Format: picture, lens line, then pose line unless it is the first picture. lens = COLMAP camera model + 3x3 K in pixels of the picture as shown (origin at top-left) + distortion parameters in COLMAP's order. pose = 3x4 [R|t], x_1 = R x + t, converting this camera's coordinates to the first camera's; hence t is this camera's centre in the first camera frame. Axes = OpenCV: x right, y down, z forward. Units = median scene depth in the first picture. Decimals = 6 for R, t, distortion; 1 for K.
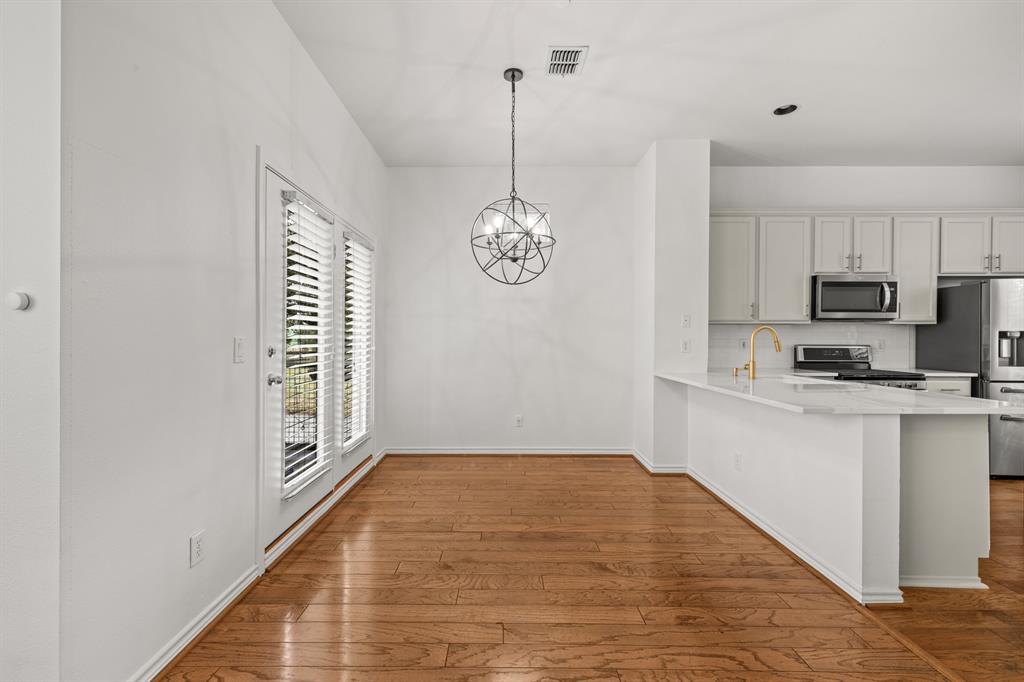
lens RADIAL K [[434.6, 0, 501.5], [0, 434.6, 340.2], [0, 0, 1]] dist [0.004582, -0.001017]
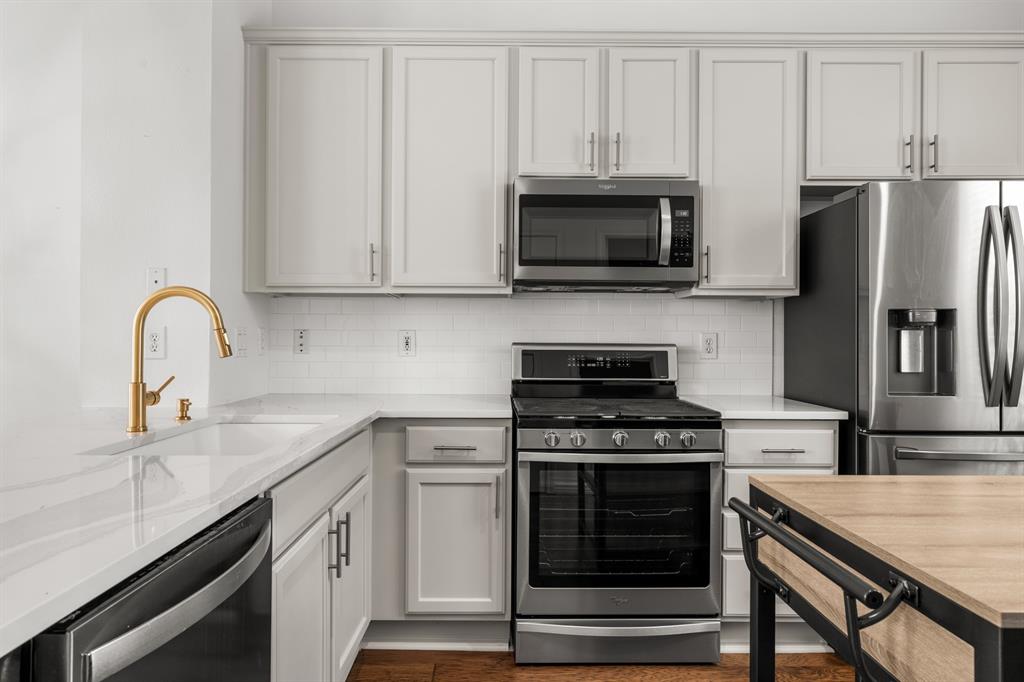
lens RADIAL K [[637.7, 0, 502.4], [0, 637.7, 337.8], [0, 0, 1]] dist [-0.003544, -0.003184]
pose [[0.999988, 0.003149, 0.003816, 0.723902], [-0.003123, 0.999971, -0.006932, 0.010472], [-0.003837, 0.006920, 0.999969, 0.377873]]
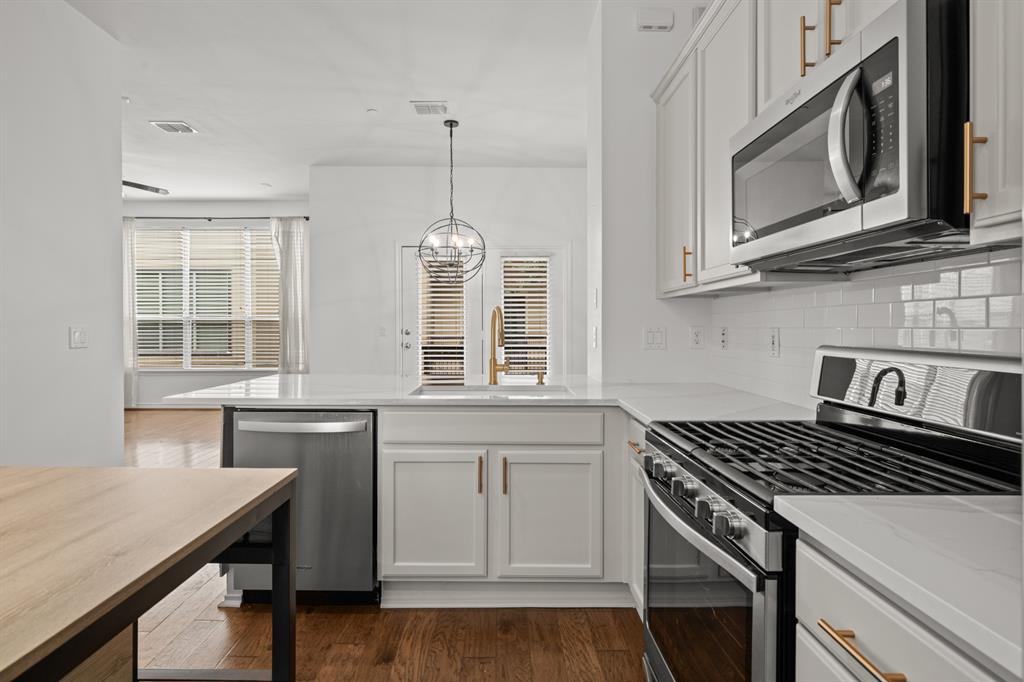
lens RADIAL K [[526.9, 0, 503.6], [0, 526.9, 331.9], [0, 0, 1]] dist [0.001124, -0.001129]
pose [[0.004632, 0.008705, -0.999951, 1.155939], [-0.008771, 0.999924, 0.008665, -0.001186], [0.999951, 0.008730, 0.004708, 0.829305]]
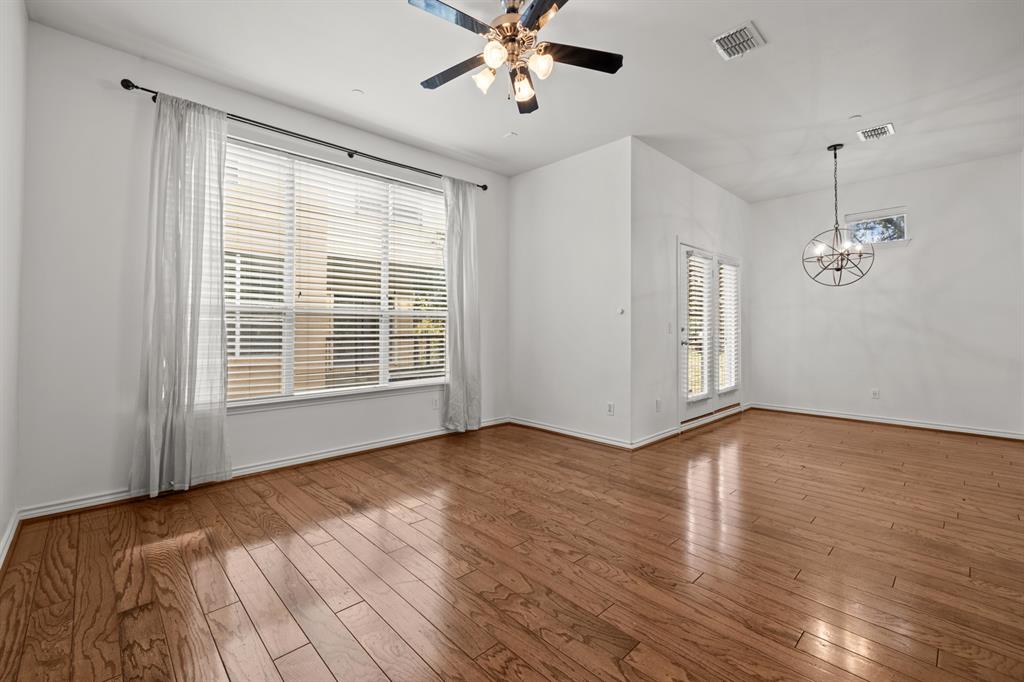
lens RADIAL K [[434.6, 0, 507.8], [0, 434.6, 320.8], [0, 0, 1]] dist [0.004582, -0.001017]
pose [[0.695089, -0.014942, -0.718768, 0.226187], [-0.002450, 0.999729, -0.023152, 0.020413], [0.718919, 0.017854, 0.694864, -0.612483]]
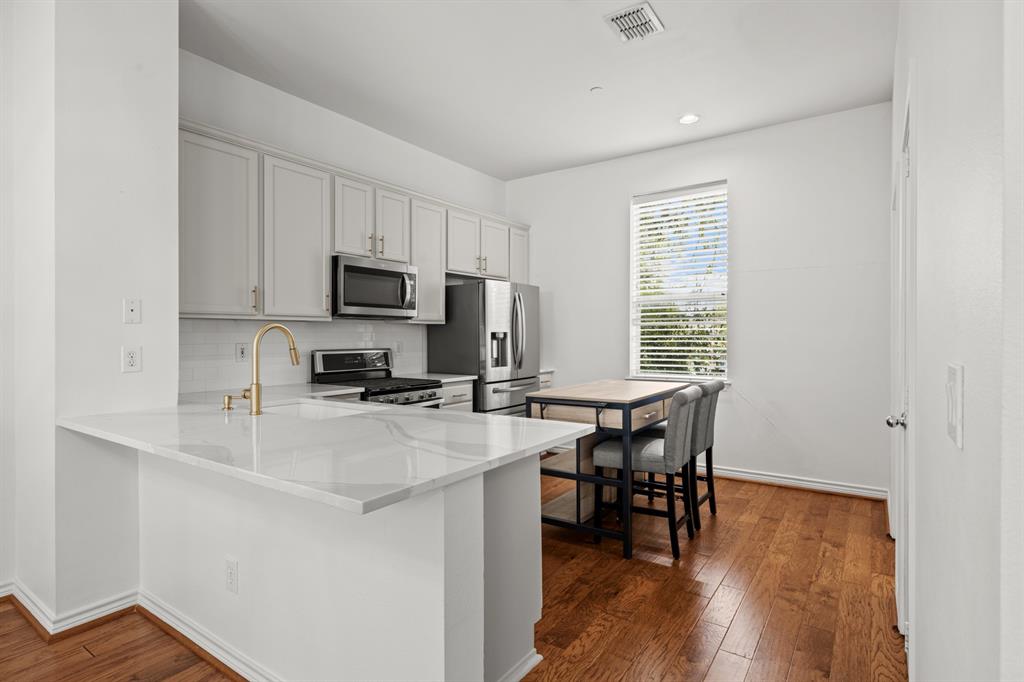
lens RADIAL K [[526.9, 0, 506.4], [0, 526.9, 338.7], [0, 0, 1]] dist [0.001124, -0.001129]
pose [[0.566425, -0.008248, 0.824072, 0.153814], [0.009808, 0.999947, 0.003268, -0.009059], [-0.824055, 0.006231, 0.566475, 0.267922]]
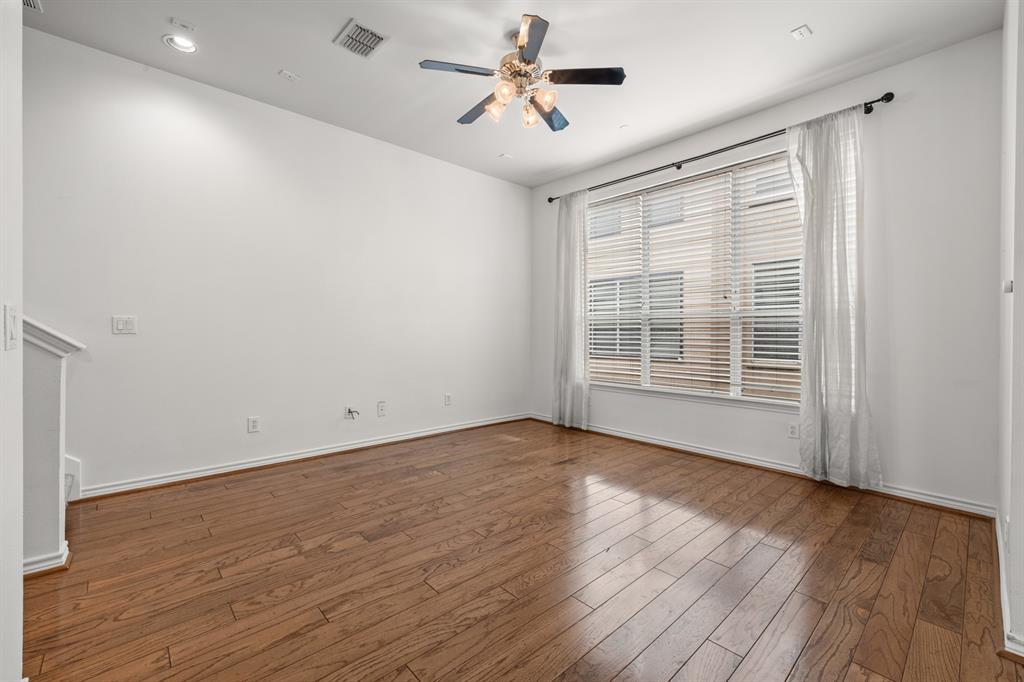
lens RADIAL K [[434.6, 0, 506.6], [0, 434.6, 333.9], [0, 0, 1]] dist [0.004582, -0.001017]
pose [[-0.735997, -0.004235, -0.676971, 0.279041], [-0.012432, 0.999896, 0.007260, 0.019391], [0.676870, 0.013760, -0.735974, 0.283059]]
